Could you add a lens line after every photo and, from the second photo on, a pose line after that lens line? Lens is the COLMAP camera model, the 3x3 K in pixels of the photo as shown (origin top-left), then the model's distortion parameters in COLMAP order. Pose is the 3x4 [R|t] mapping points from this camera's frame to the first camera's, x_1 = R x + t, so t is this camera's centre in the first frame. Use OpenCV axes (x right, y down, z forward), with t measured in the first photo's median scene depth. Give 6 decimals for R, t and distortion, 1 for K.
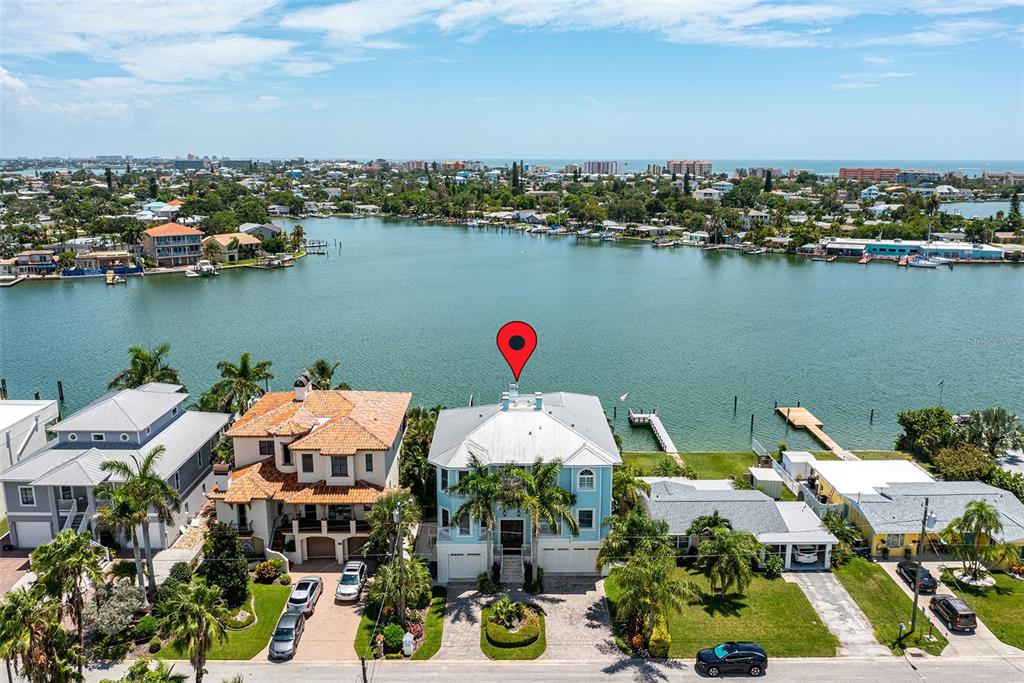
lens RADIAL K [[820.3, 0, 512.0], [0, 820.3, 341.5], [0, 0, 1]] dist [-0.019375, 0.003626]
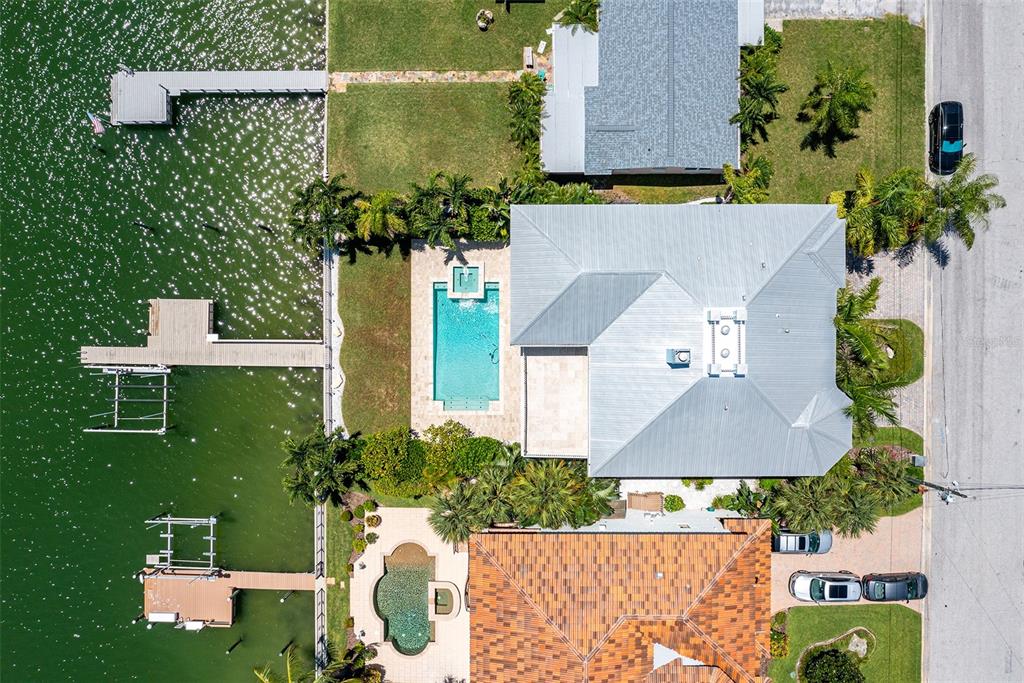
lens RADIAL K [[820.3, 0, 512.0], [0, 820.3, 341.5], [0, 0, 1]] dist [-0.019375, 0.003626]
pose [[0.005355, -0.999980, -0.003247, 0.017058], [0.227066, -0.001947, 0.973877, -0.570872], [-0.973865, -0.005952, 0.227051, 1.038414]]
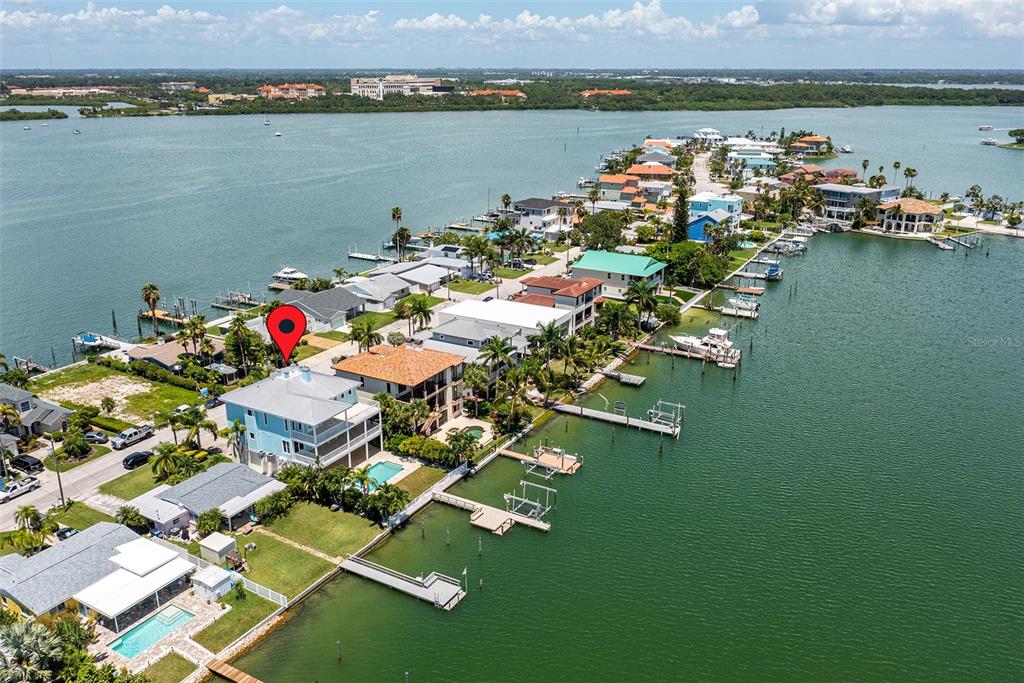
lens RADIAL K [[810.8, 0, 512.0], [0, 810.8, 341.5], [0, 0, 1]] dist [-0.016914, 0.004921]
pose [[-0.498022, 0.277867, -0.821440, 1.166008], [-0.190028, 0.889277, 0.416024, -0.778729], [0.846087, 0.363286, -0.390077, 2.057527]]
